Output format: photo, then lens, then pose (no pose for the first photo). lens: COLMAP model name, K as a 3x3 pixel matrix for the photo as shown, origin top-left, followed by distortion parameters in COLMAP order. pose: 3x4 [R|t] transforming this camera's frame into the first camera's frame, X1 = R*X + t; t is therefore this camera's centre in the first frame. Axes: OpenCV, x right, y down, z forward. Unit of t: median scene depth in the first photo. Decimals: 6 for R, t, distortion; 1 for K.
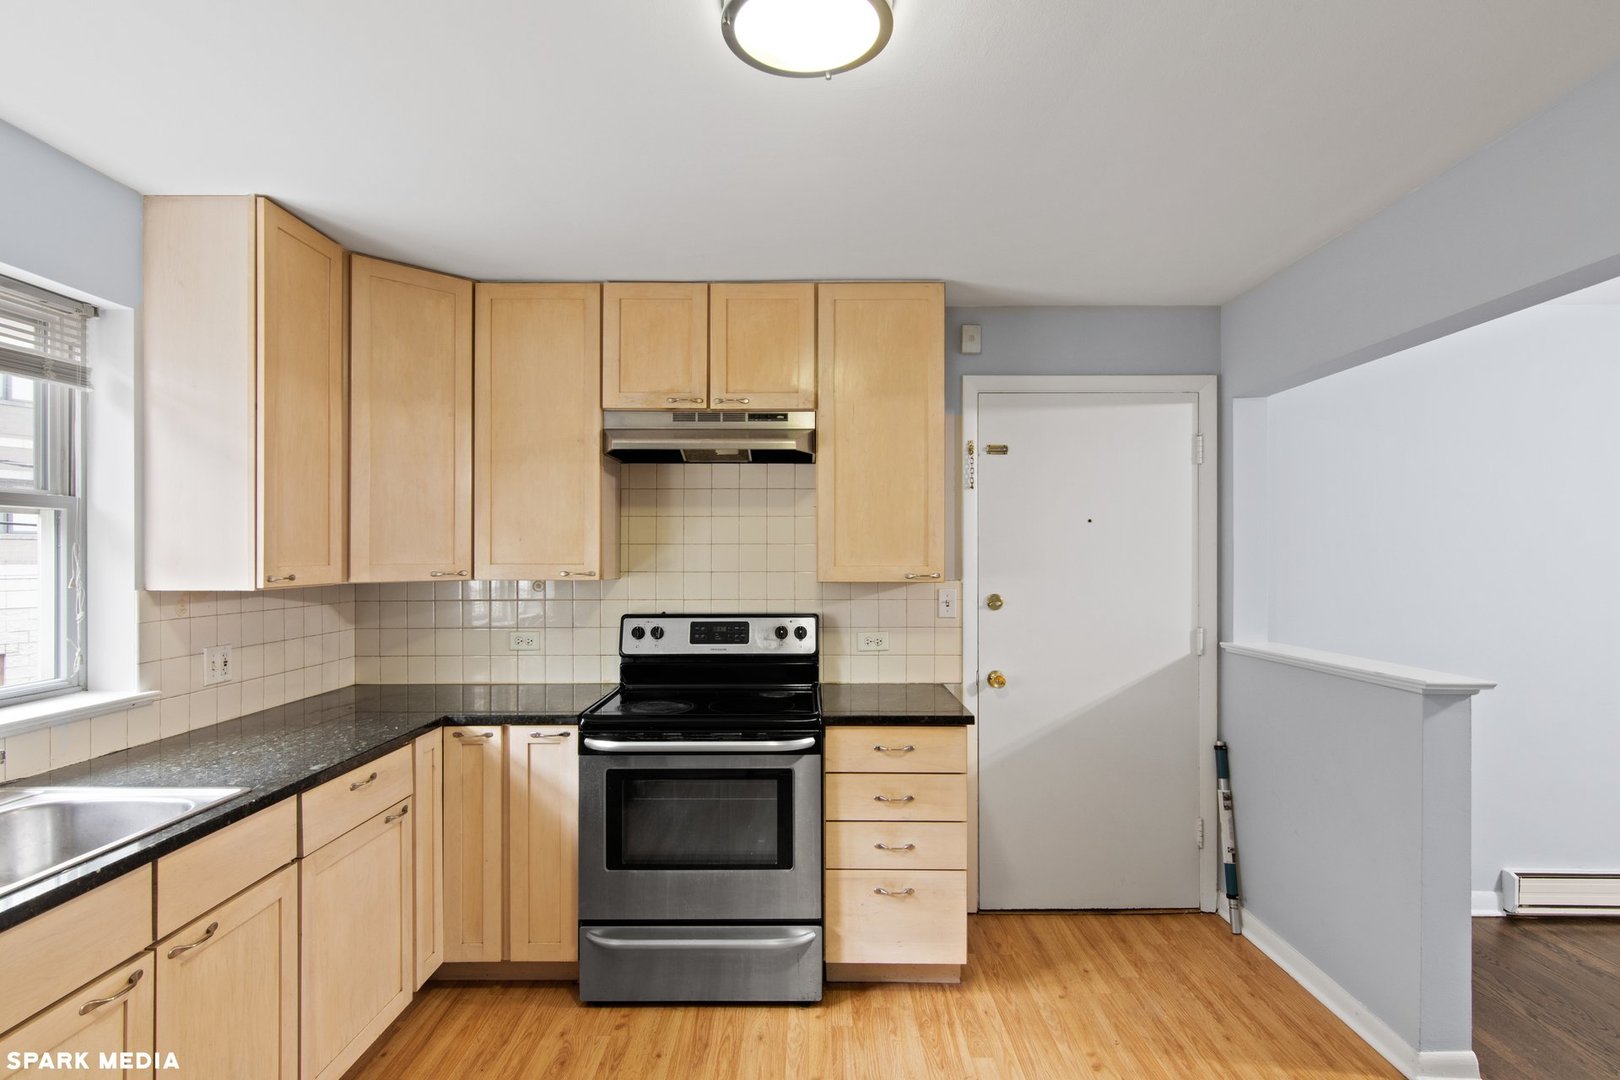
lens RADIAL K [[828.4, 0, 809.1], [0, 828.4, 554.0], [0, 0, 1]] dist [-0.001060, 0.000052]
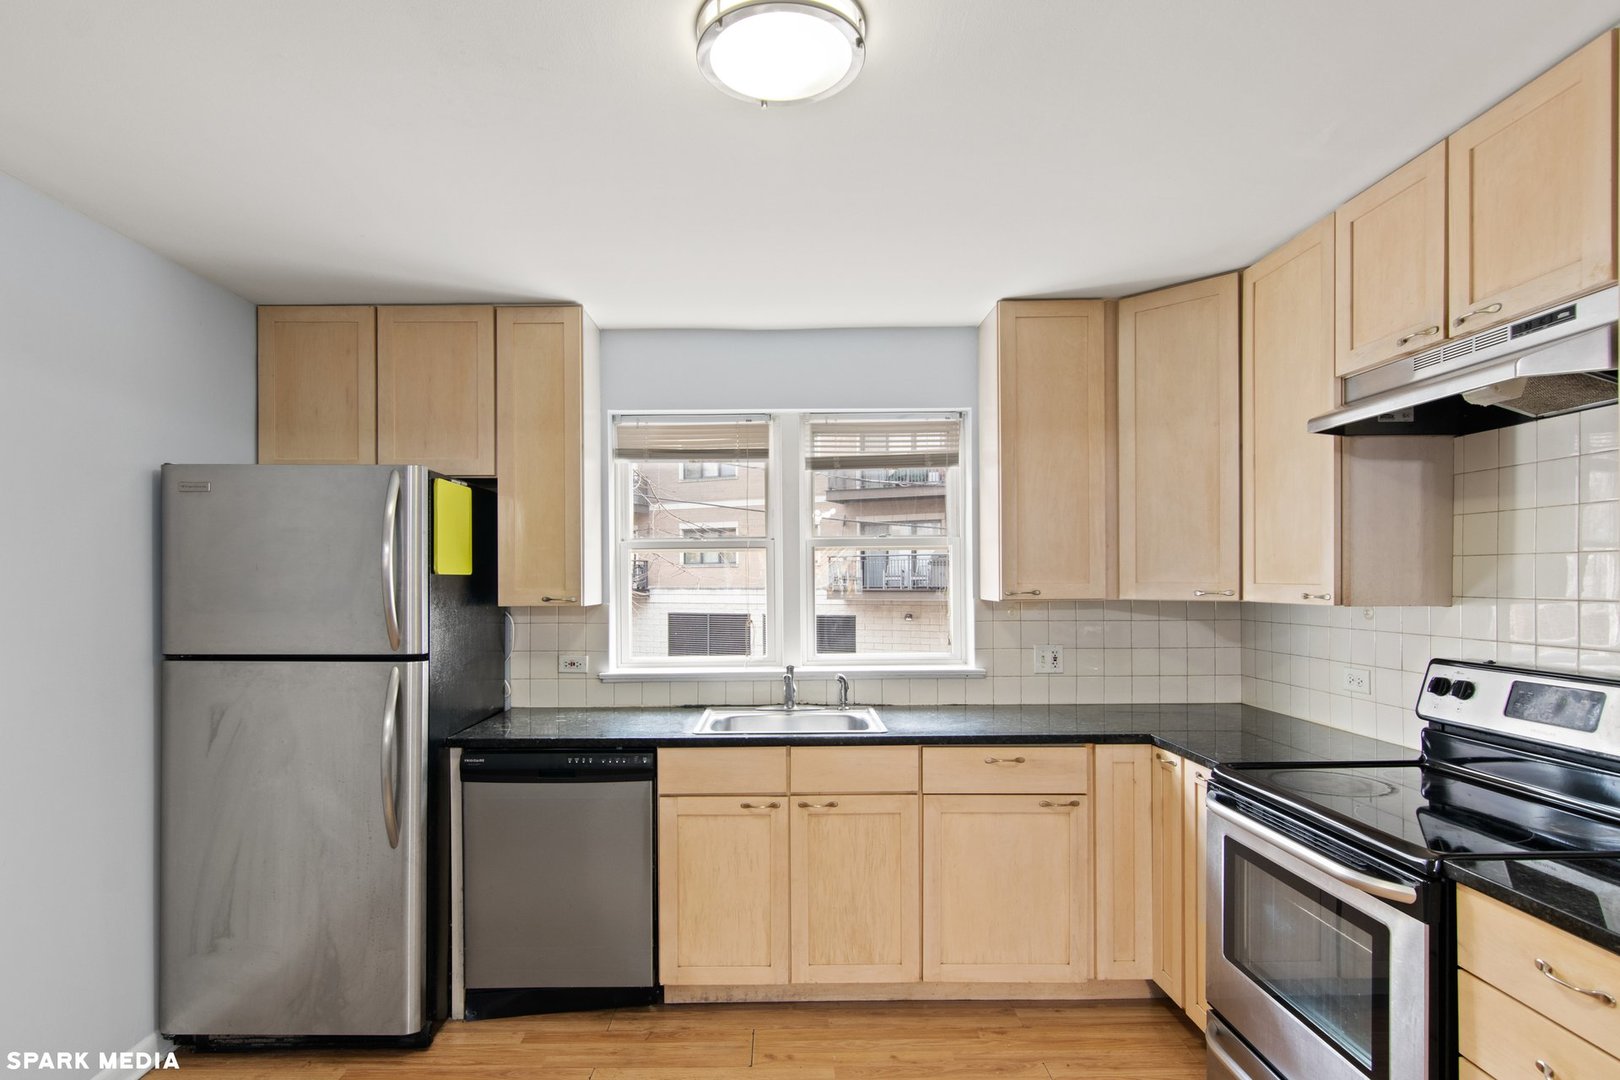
lens RADIAL K [[848.2, 0, 789.5], [0, 848.2, 581.2], [0, 0, 1]] dist [-0.003319, 0.000008]
pose [[0.008167, 0.005421, -0.999952, 0.576709], [0.006091, 0.999966, 0.005470, 0.002071], [0.999948, -0.006136, 0.008134, 0.552152]]
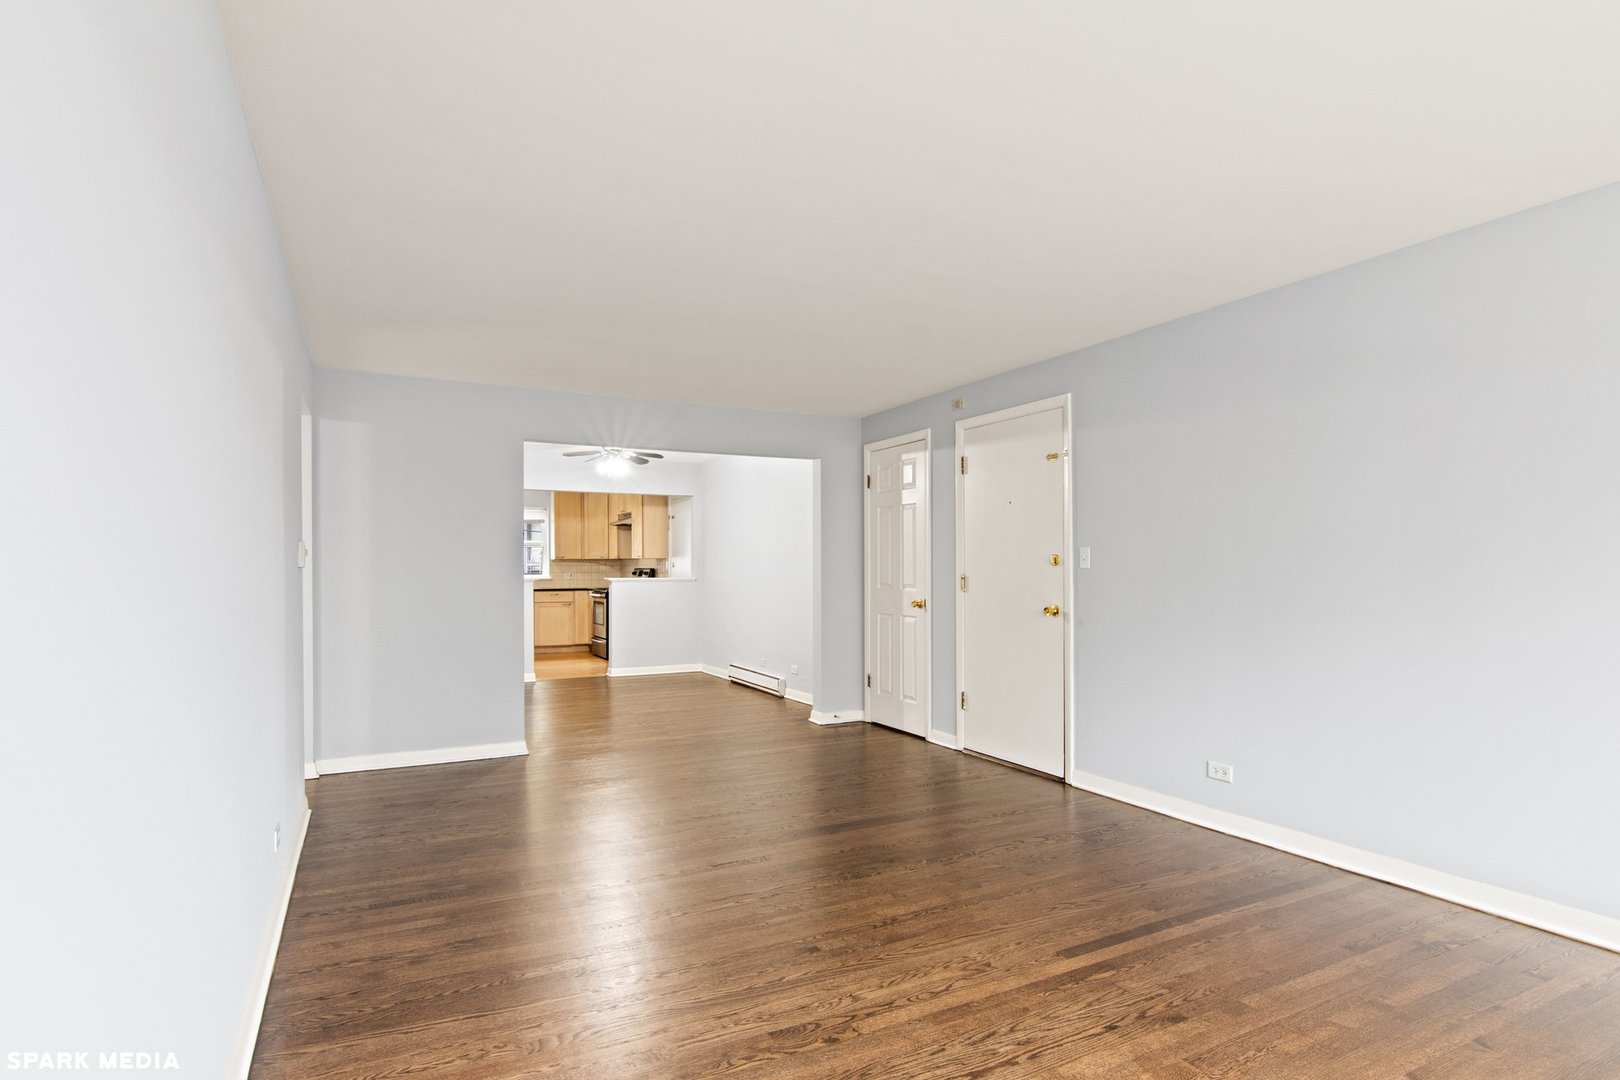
lens RADIAL K [[848.2, 0, 789.5], [0, 848.2, 581.2], [0, 0, 1]] dist [-0.003319, 0.000008]
pose [[0.447588, 0.013121, -0.894144, 4.111428], [0.001195, 0.999883, 0.015270, 0.087772], [0.894239, -0.007903, 0.447520, -0.073061]]
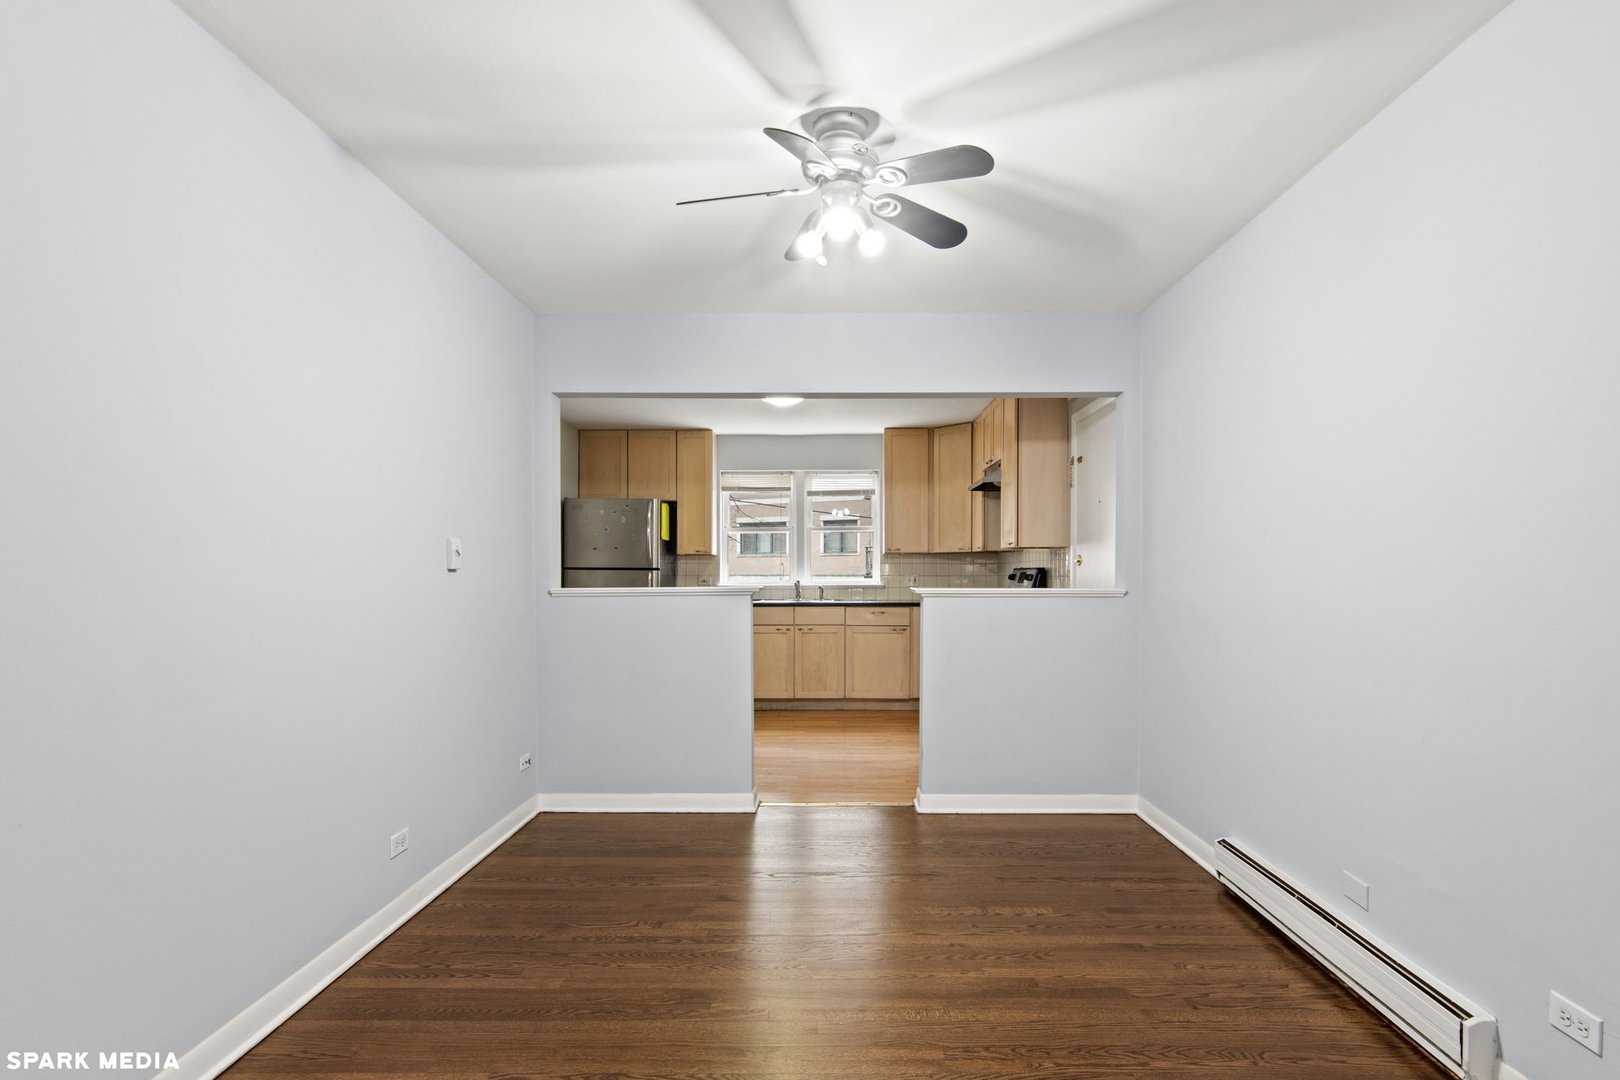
lens RADIAL K [[826.7, 0, 829.0], [0, 826.7, 595.2], [0, 0, 1]] dist [-0.000522, -0.000054]
pose [[-0.005172, 0.030549, -0.999520, 2.131628], [0.000074, 0.999533, 0.030549, 0.091660], [0.999987, 0.000084, -0.005171, 0.679713]]
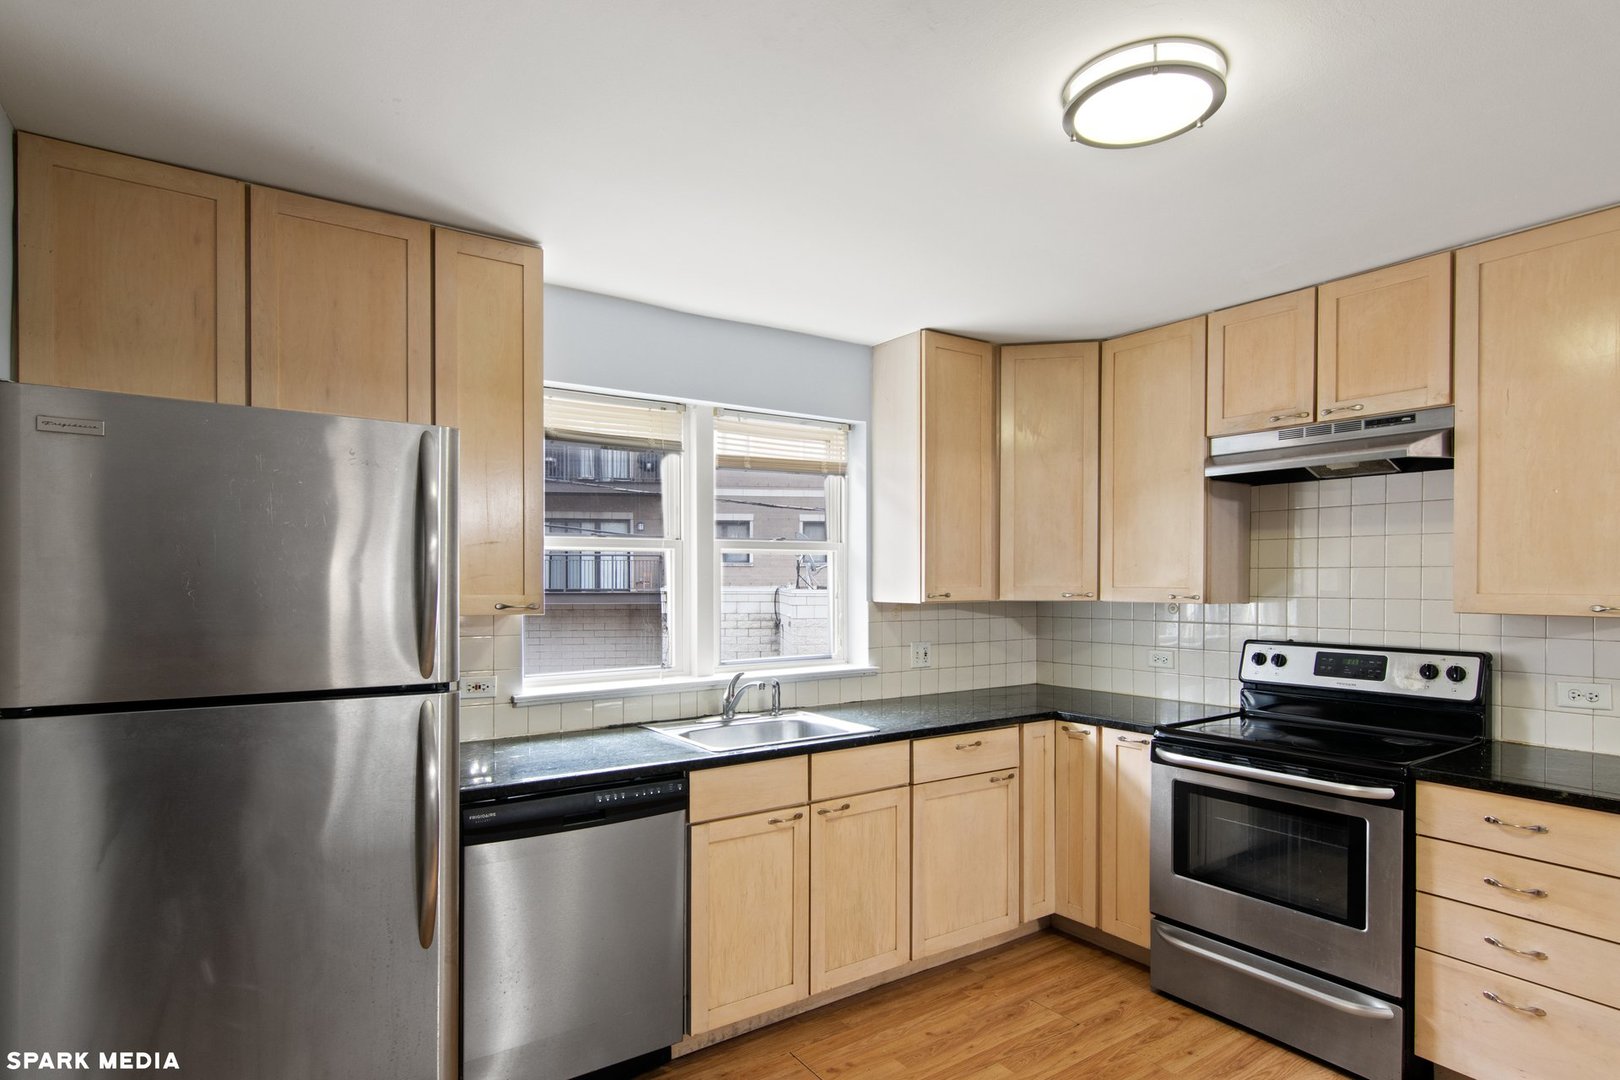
lens RADIAL K [[865.4, 0, 811.4], [0, 865.4, 587.3], [0, 0, 1]] dist [-0.000515, 0.000251]
pose [[0.575193, 0.009034, -0.817968, 0.389290], [-0.000368, 0.999942, 0.010785, -0.000414], [0.818018, -0.005903, 0.575163, -0.023971]]
